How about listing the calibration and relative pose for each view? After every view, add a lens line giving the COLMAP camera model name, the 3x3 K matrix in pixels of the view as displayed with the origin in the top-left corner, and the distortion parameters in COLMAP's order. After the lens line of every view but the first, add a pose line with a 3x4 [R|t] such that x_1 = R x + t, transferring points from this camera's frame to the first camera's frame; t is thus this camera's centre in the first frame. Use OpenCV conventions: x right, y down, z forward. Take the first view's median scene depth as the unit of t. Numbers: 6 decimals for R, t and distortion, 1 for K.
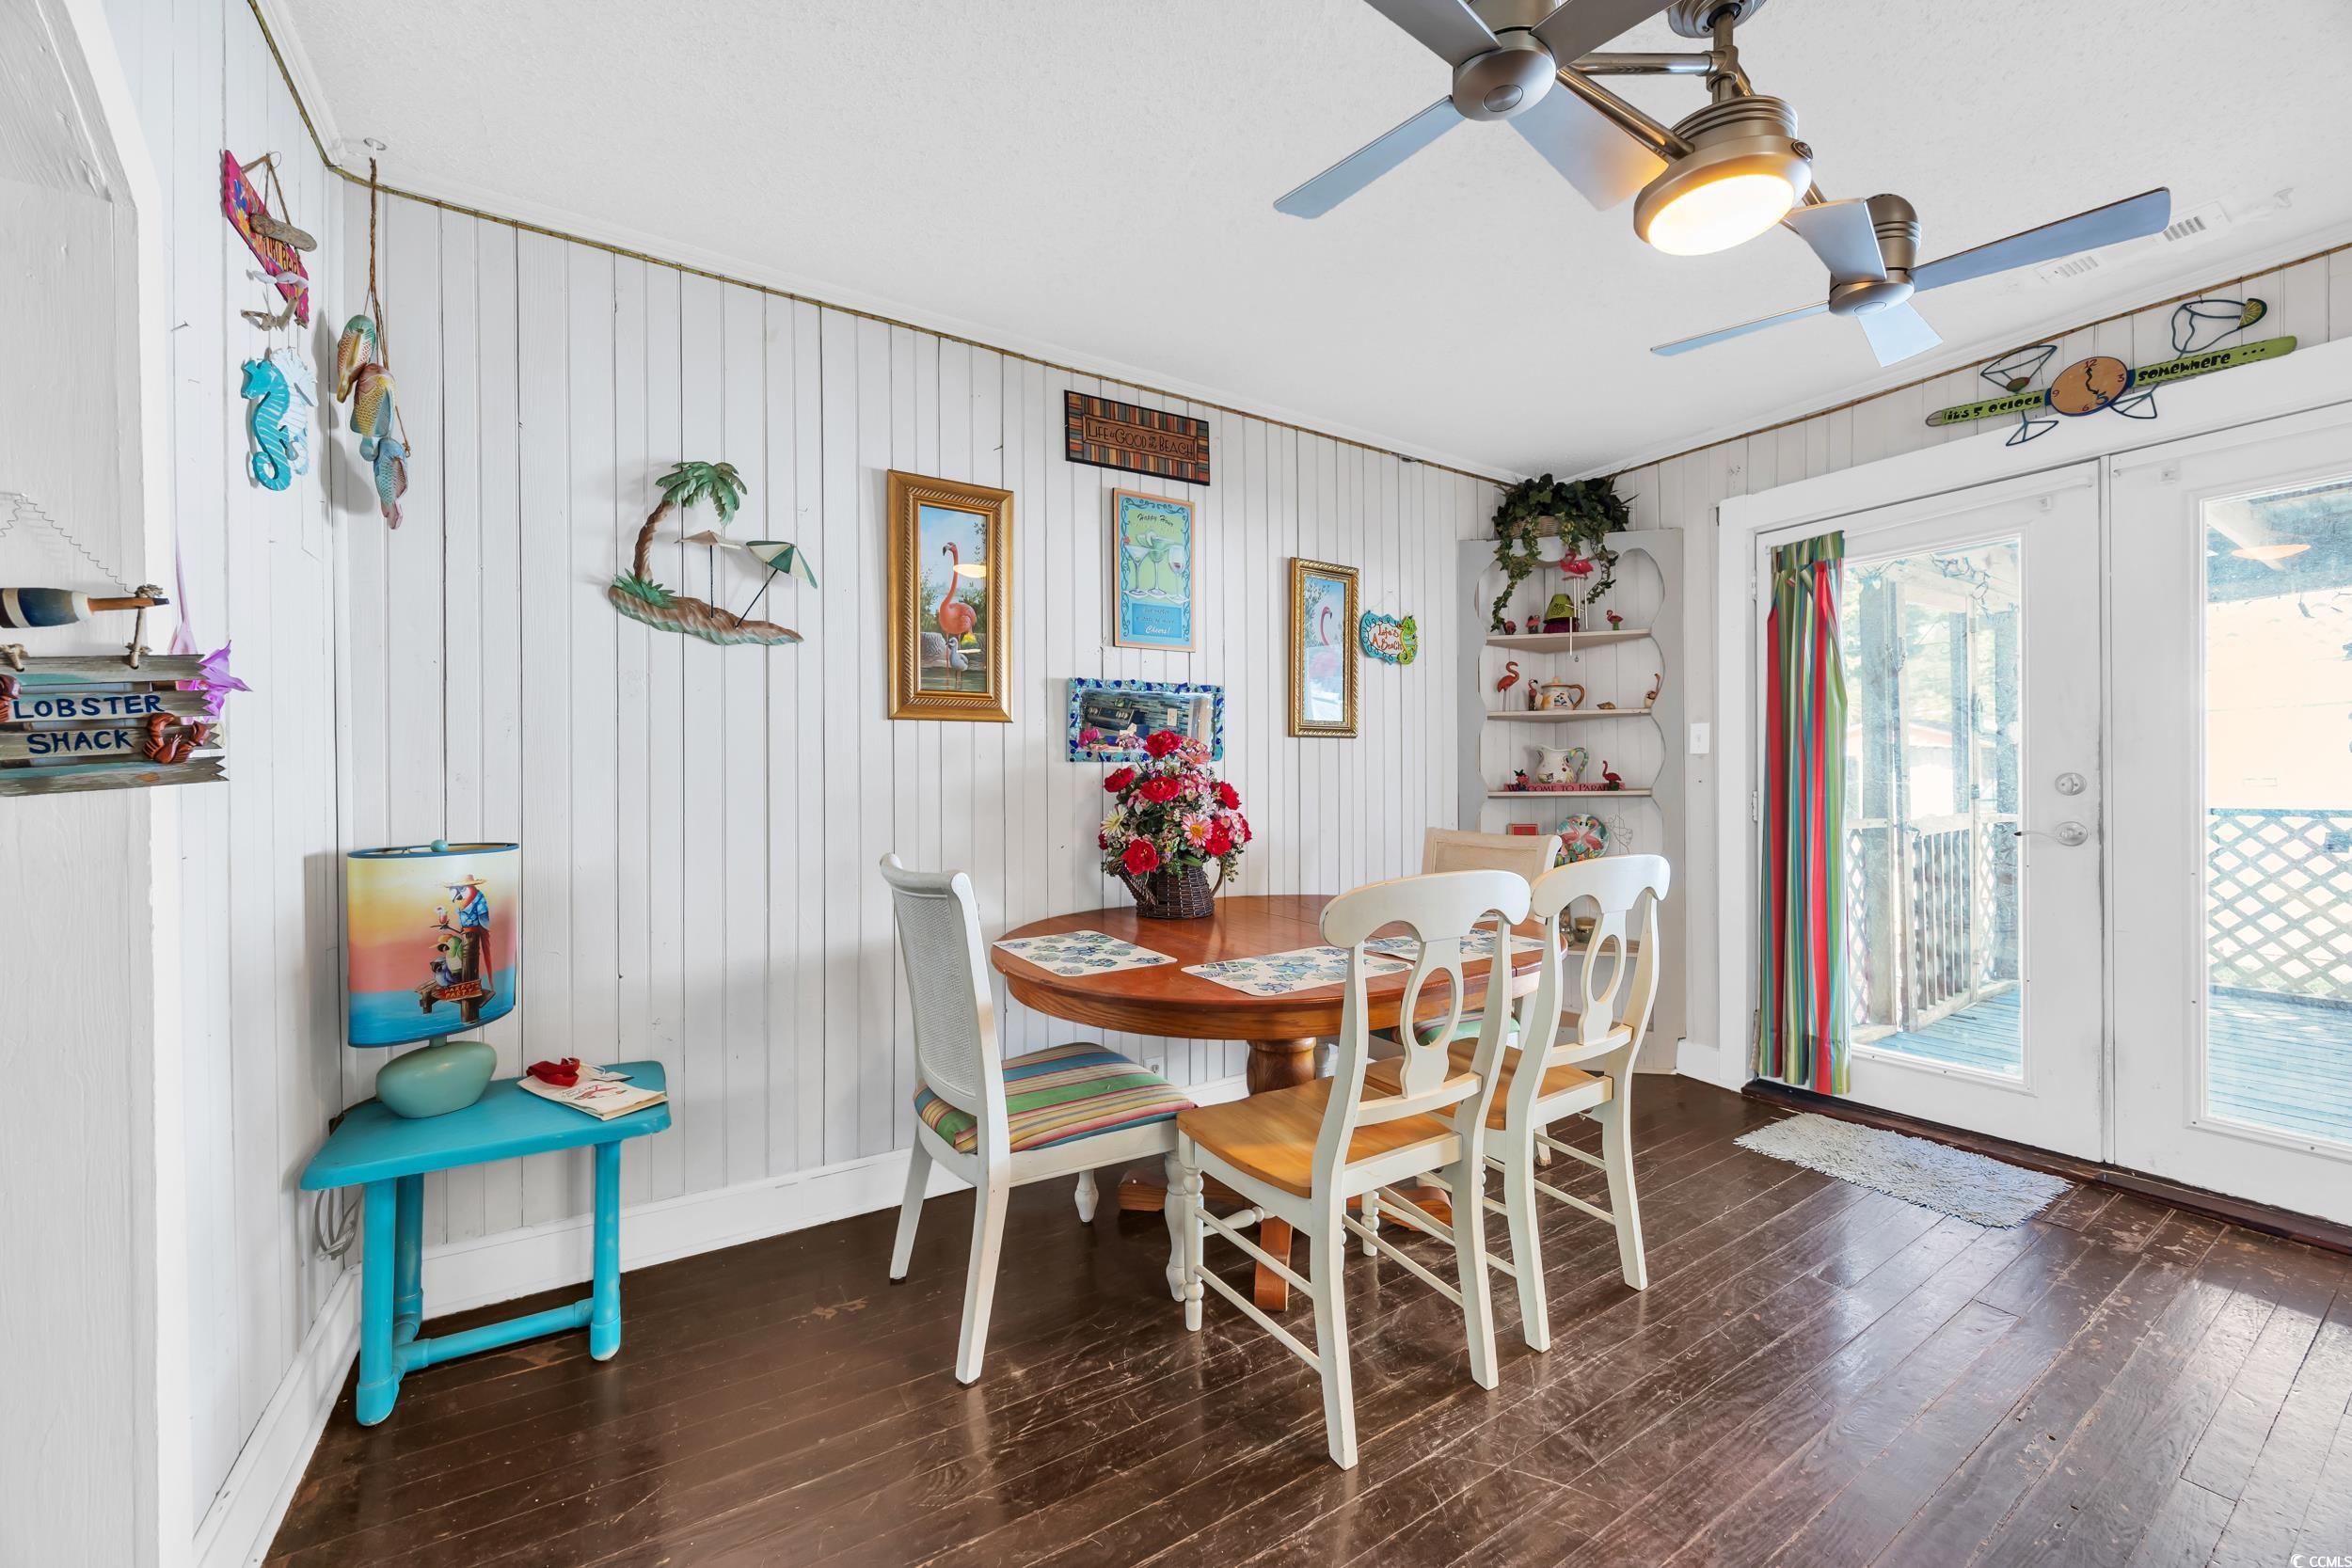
lens RADIAL K [[897.2, 0, 1169.9], [0, 897.2, 790.7], [0, 0, 1]] dist [-0.003163, 0.000169]
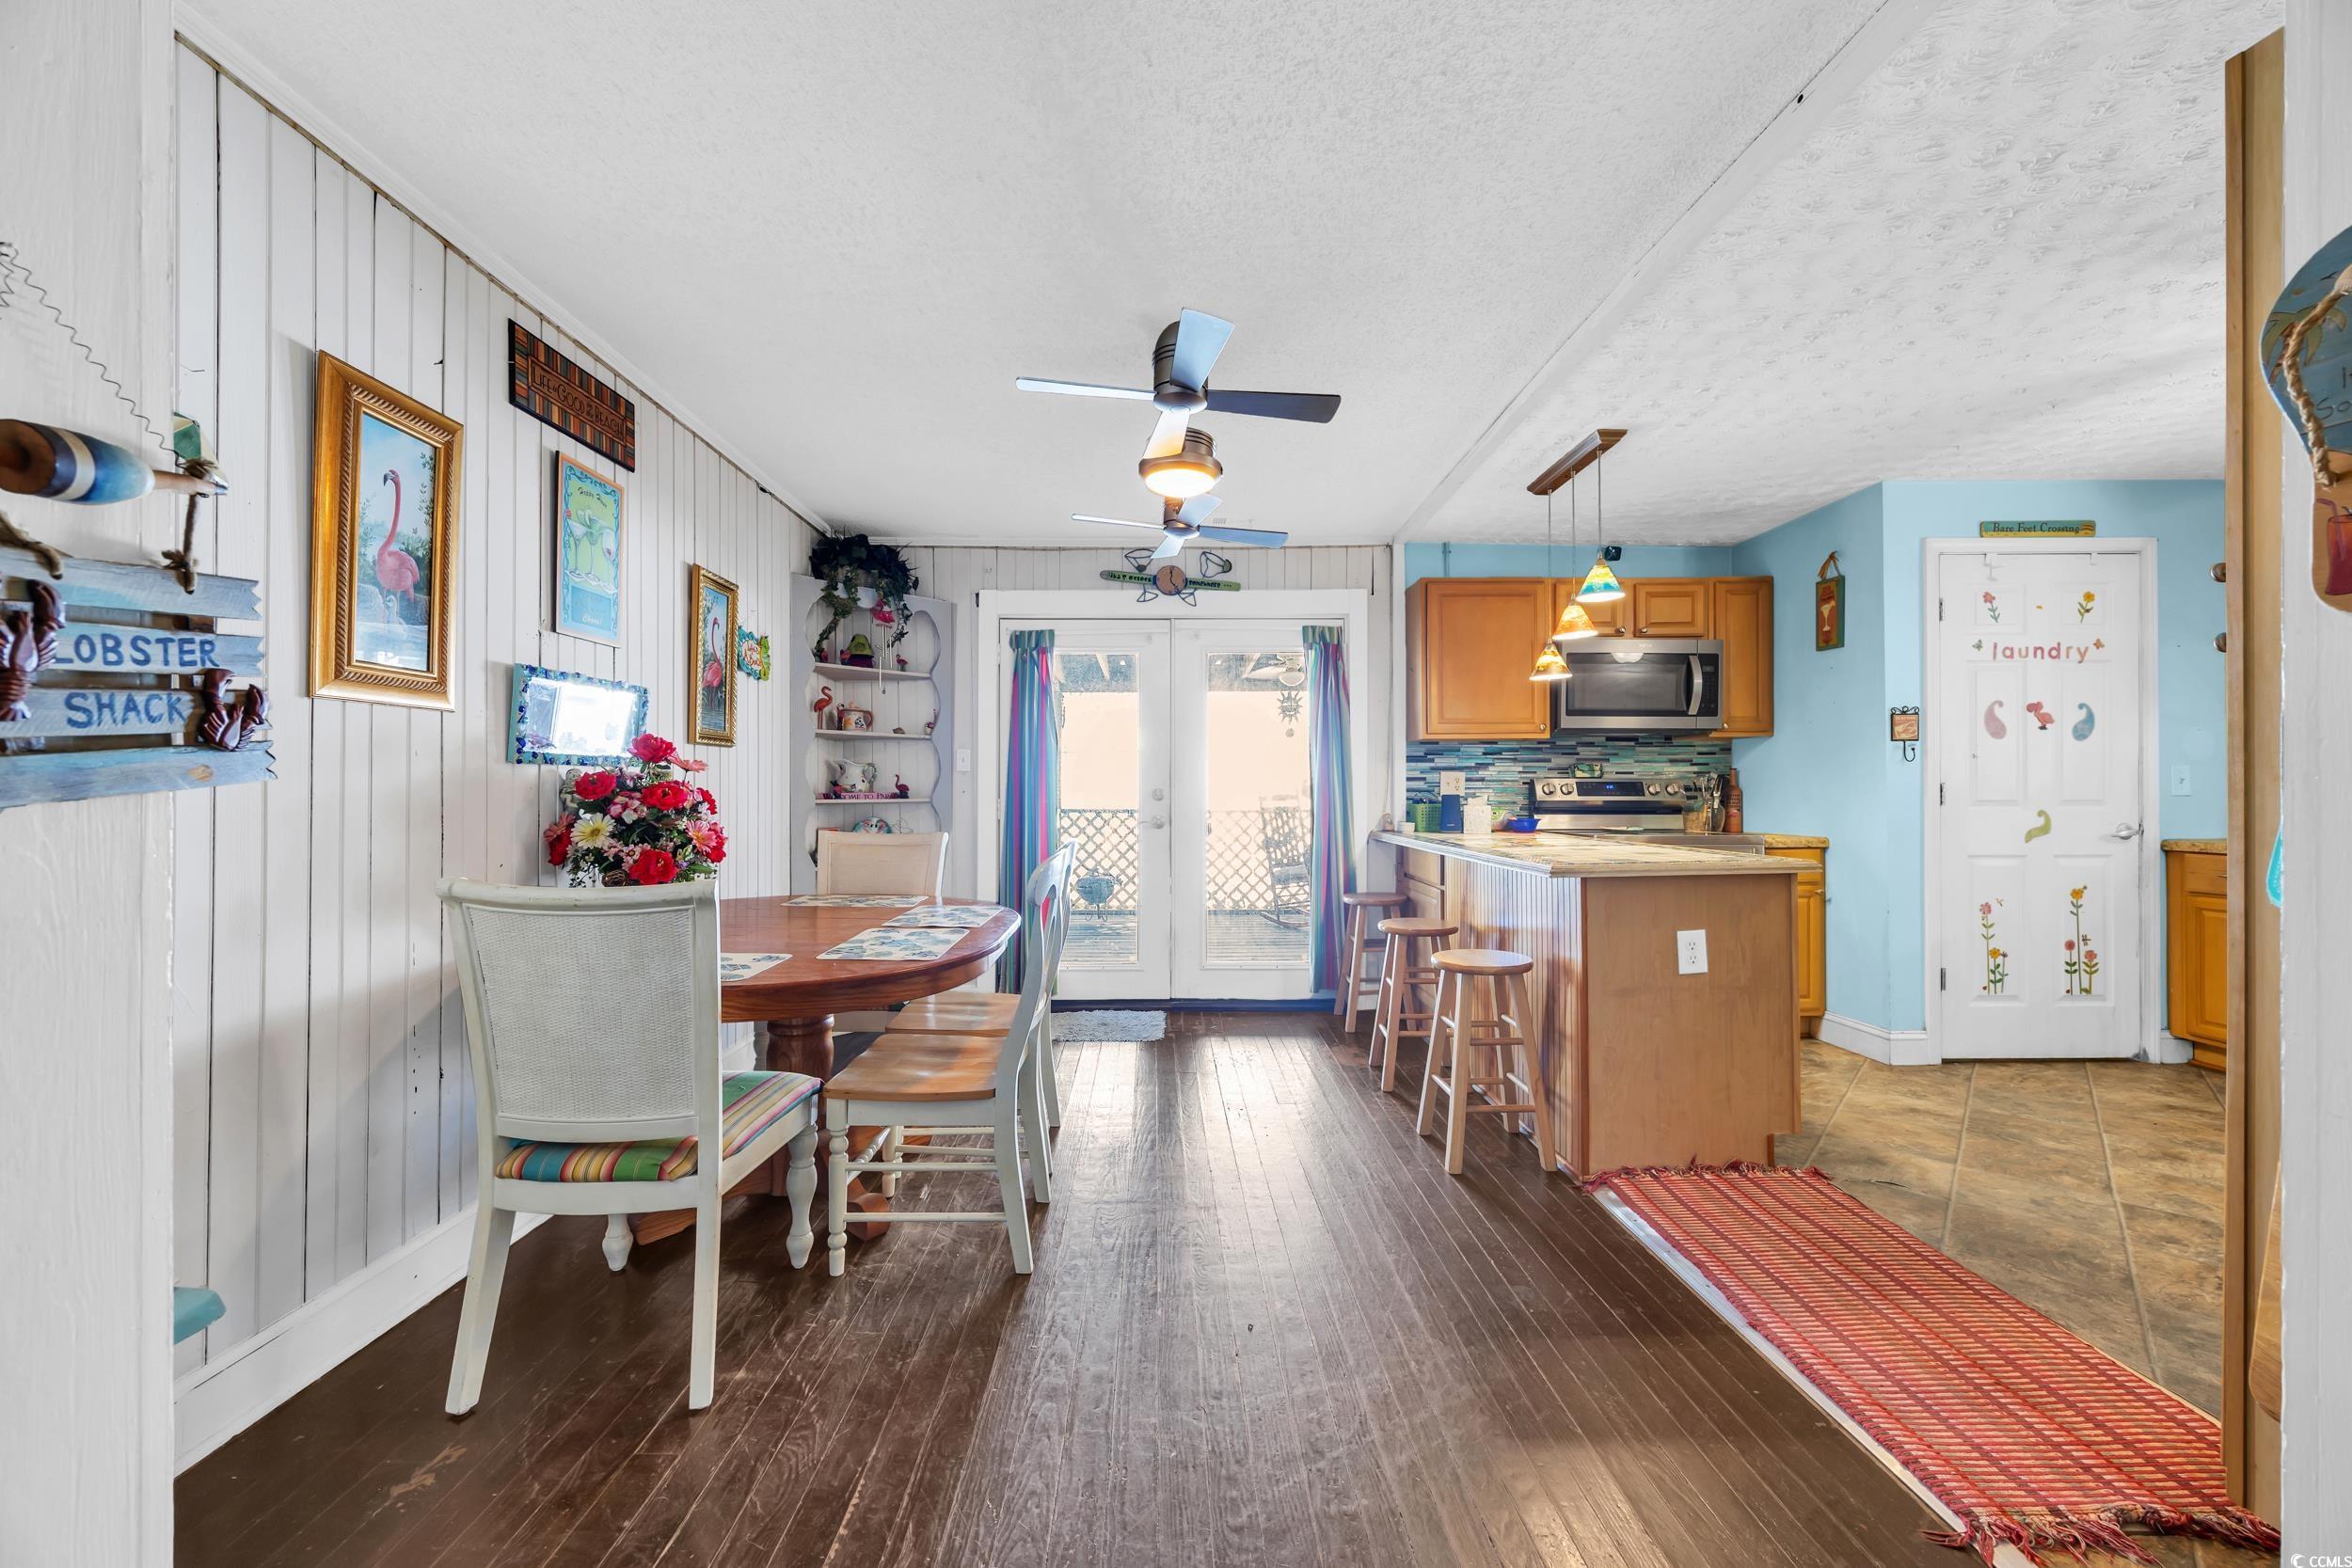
lens RADIAL K [[897.2, 0, 1159.8], [0, 897.2, 795.8], [0, 0, 1]] dist [-0.003163, 0.000169]
pose [[0.518457, 0.003113, 0.855098, -0.502281], [-0.000332, 0.999994, -0.003439, 0.000796], [-0.855104, 0.001499, 0.518455, 0.047862]]
